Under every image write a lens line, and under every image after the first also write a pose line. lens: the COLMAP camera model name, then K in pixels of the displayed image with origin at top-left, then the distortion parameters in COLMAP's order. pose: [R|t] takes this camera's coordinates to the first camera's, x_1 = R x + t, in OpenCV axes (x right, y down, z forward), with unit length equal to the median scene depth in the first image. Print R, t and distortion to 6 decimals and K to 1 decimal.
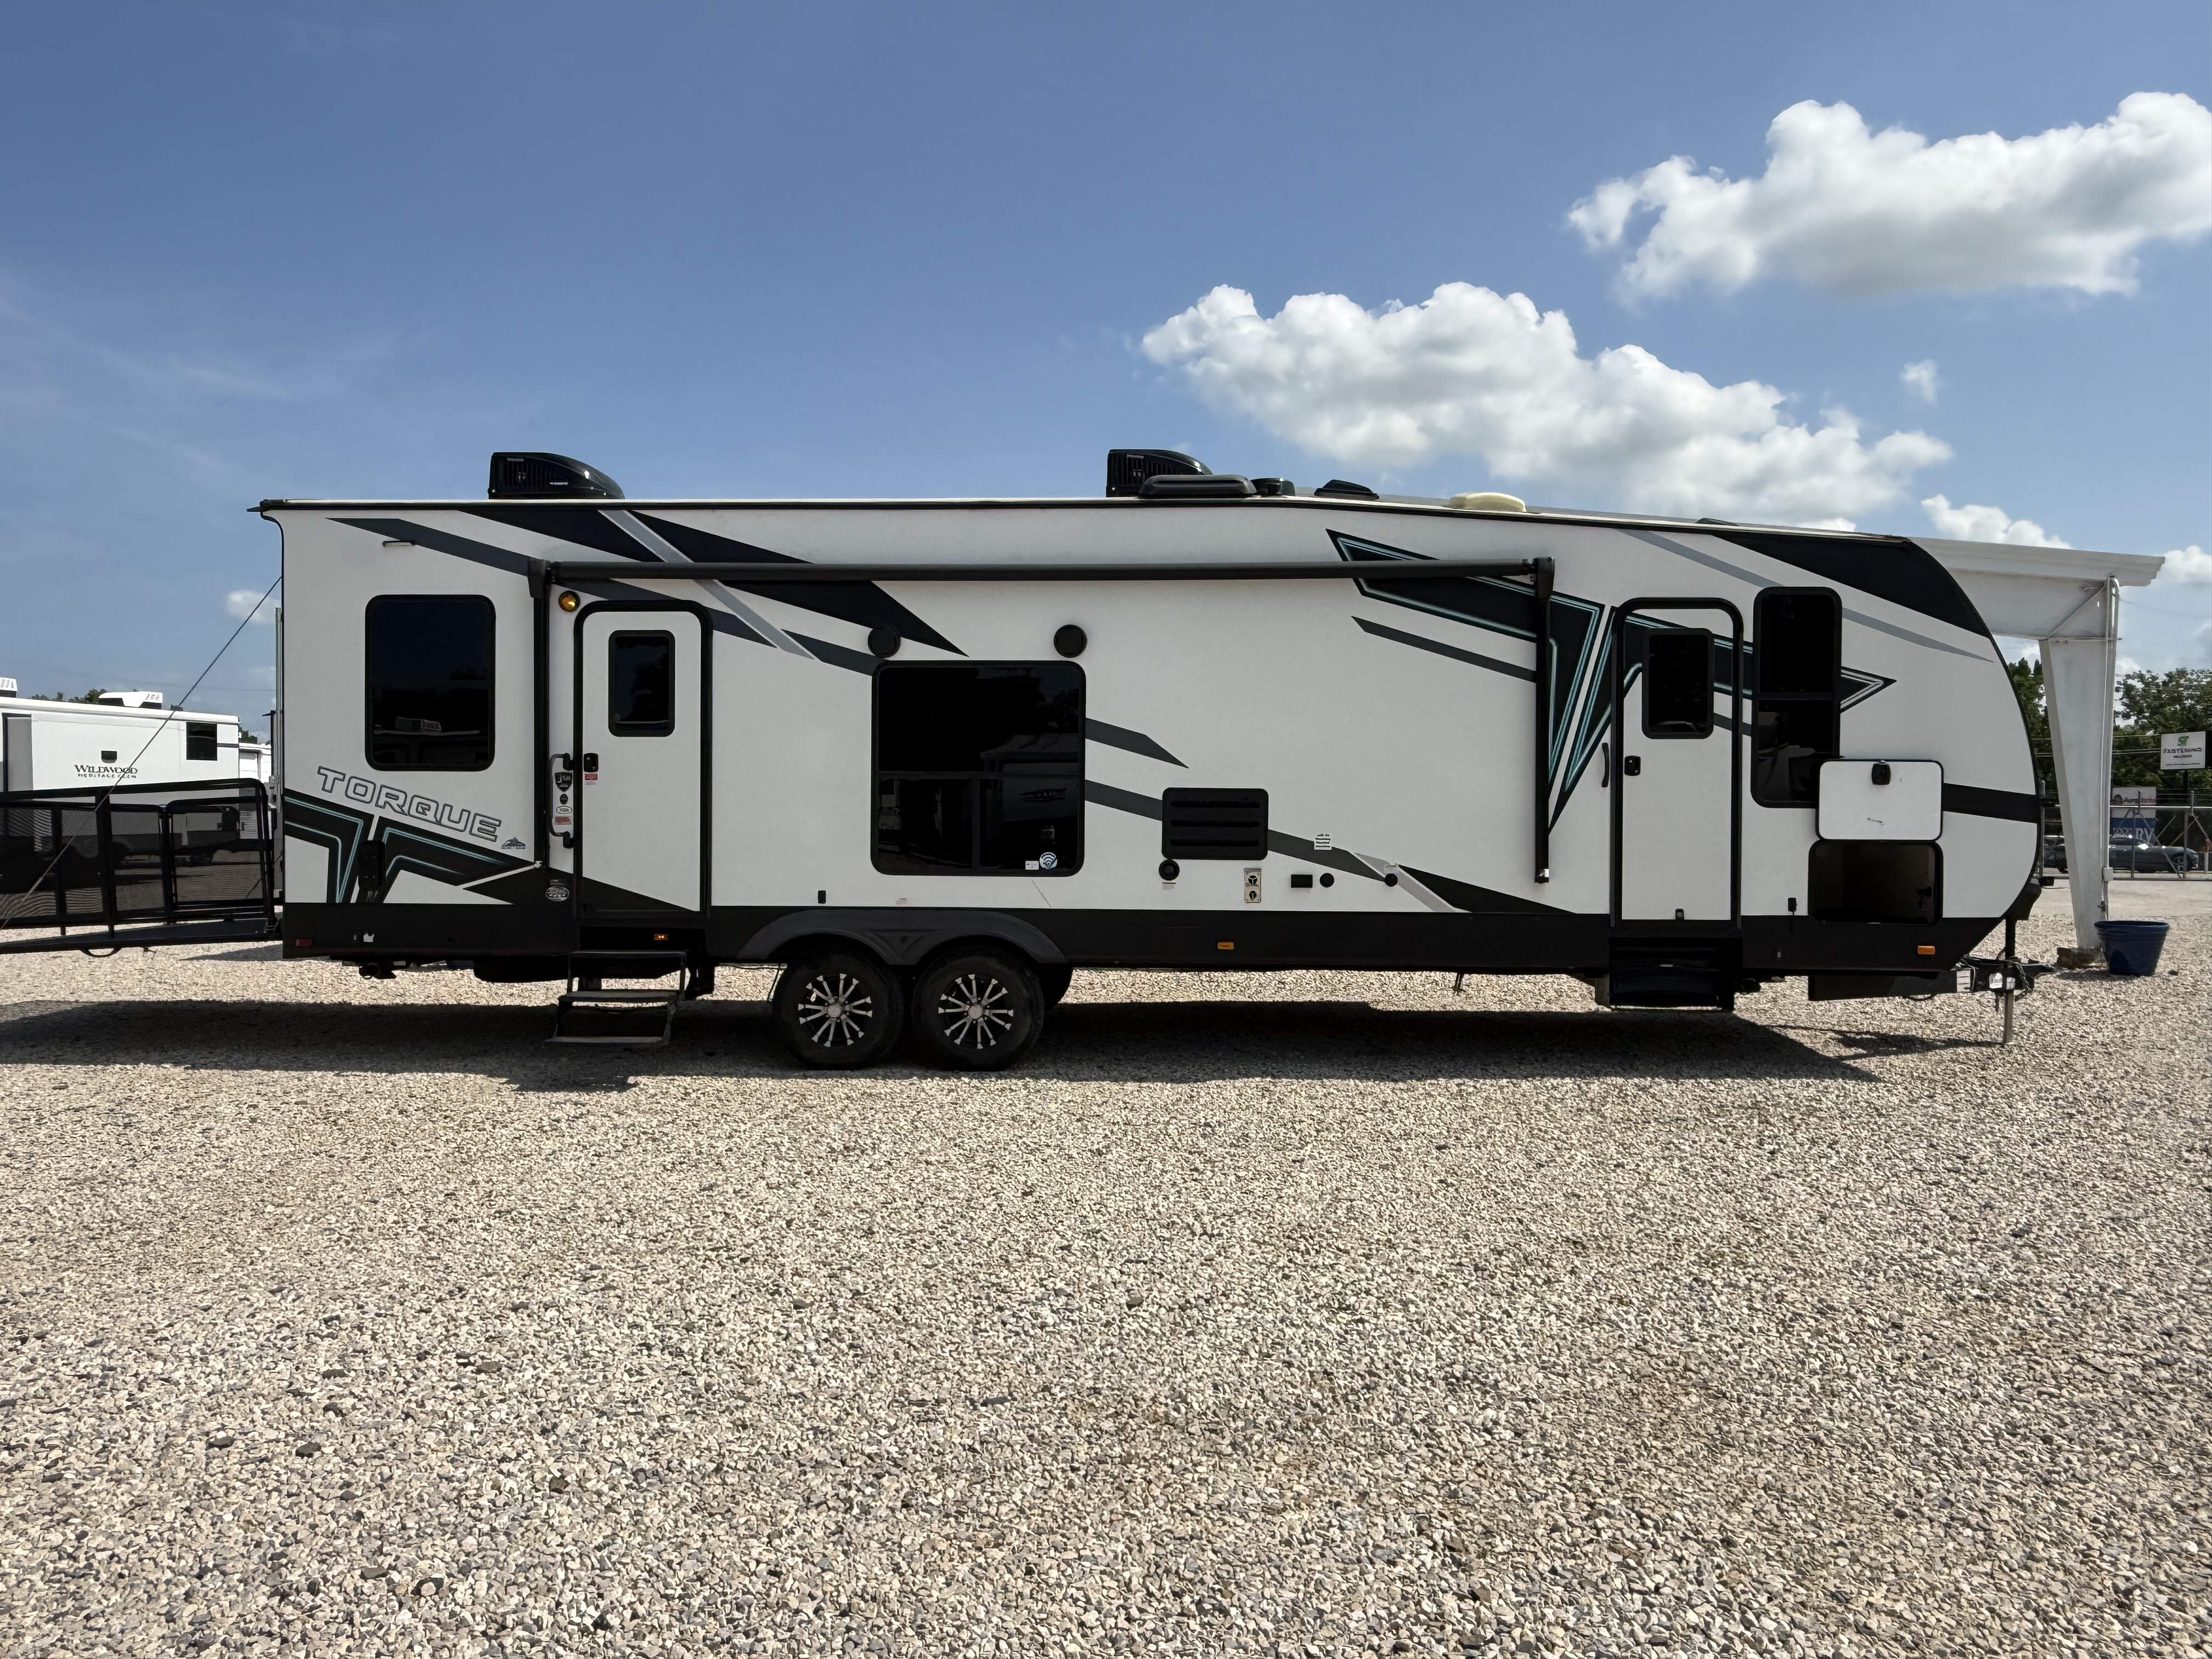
lens RADIAL K [[1475.8, 0, 1106.0], [0, 1475.8, 829.5], [0, 0, 1]] dist [-0.006509, -0.000421]
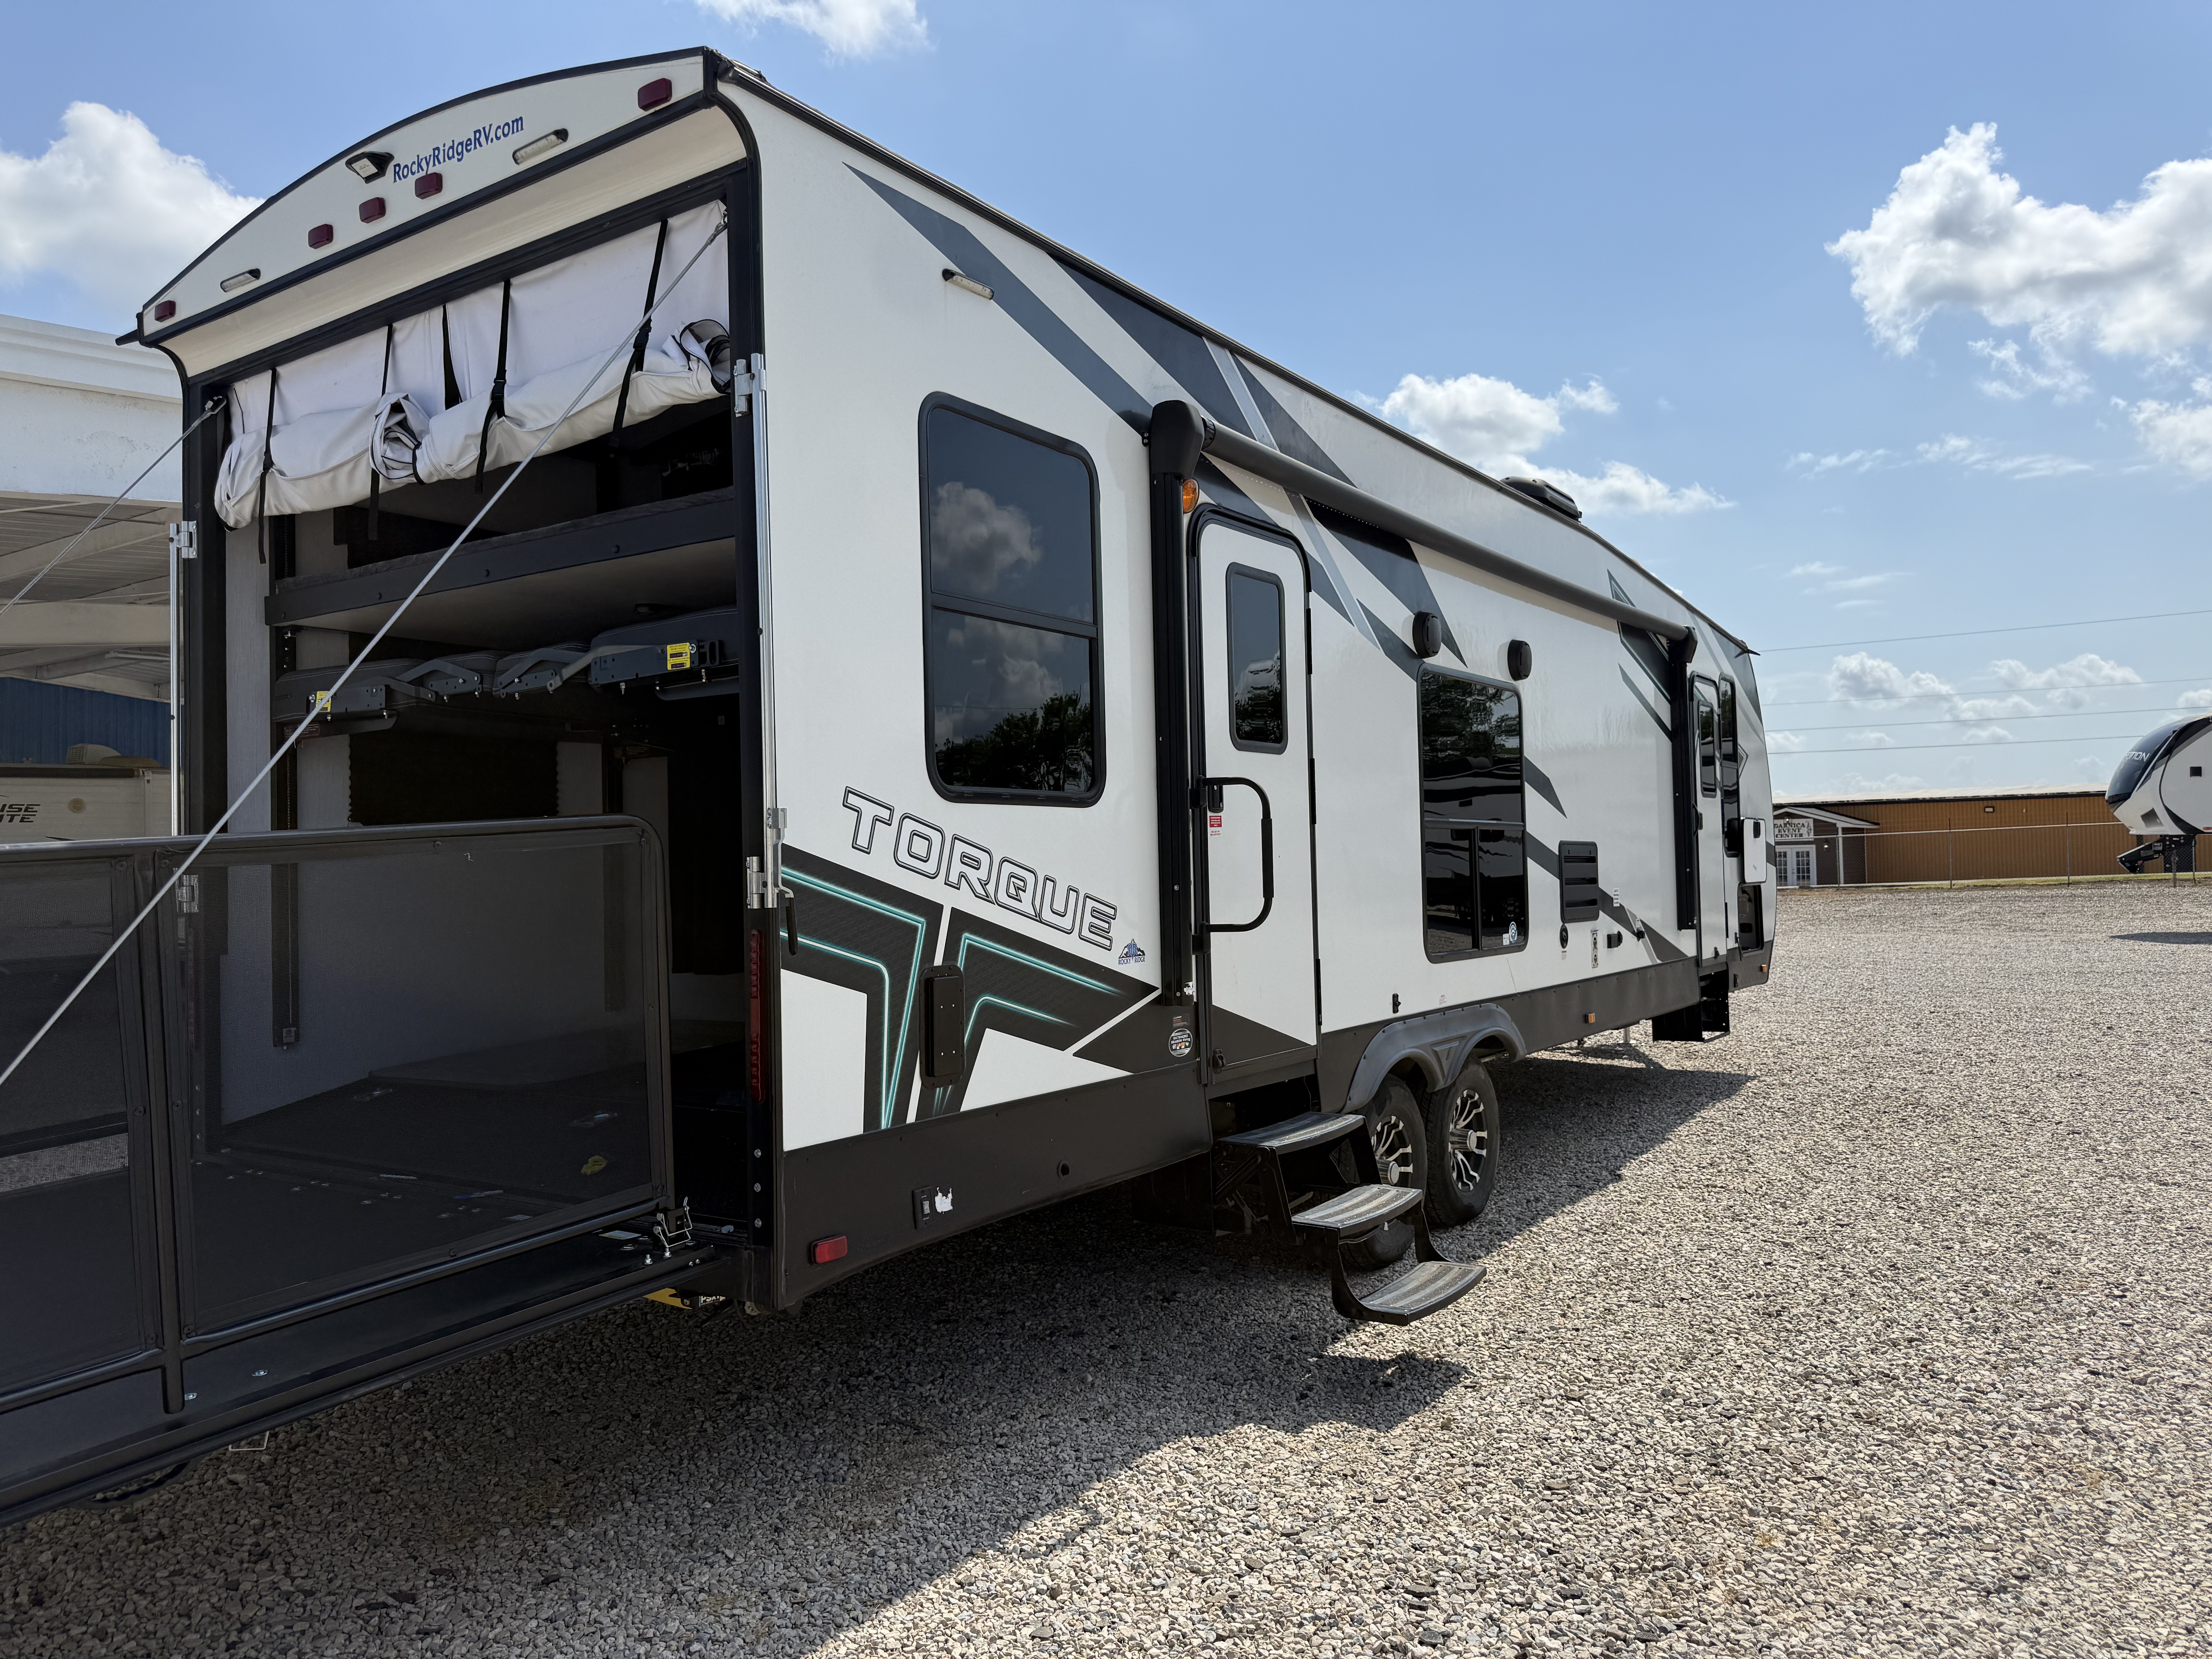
lens RADIAL K [[1572.5, 0, 1060.9], [0, 1572.5, 824.0], [0, 0, 1]] dist [0.087831, -0.067147]
pose [[0.523312, 0.010074, 0.852081, -0.884280], [0.041959, 0.998413, -0.037573, -0.015140], [-0.851107, 0.055415, 0.522059, 0.748910]]
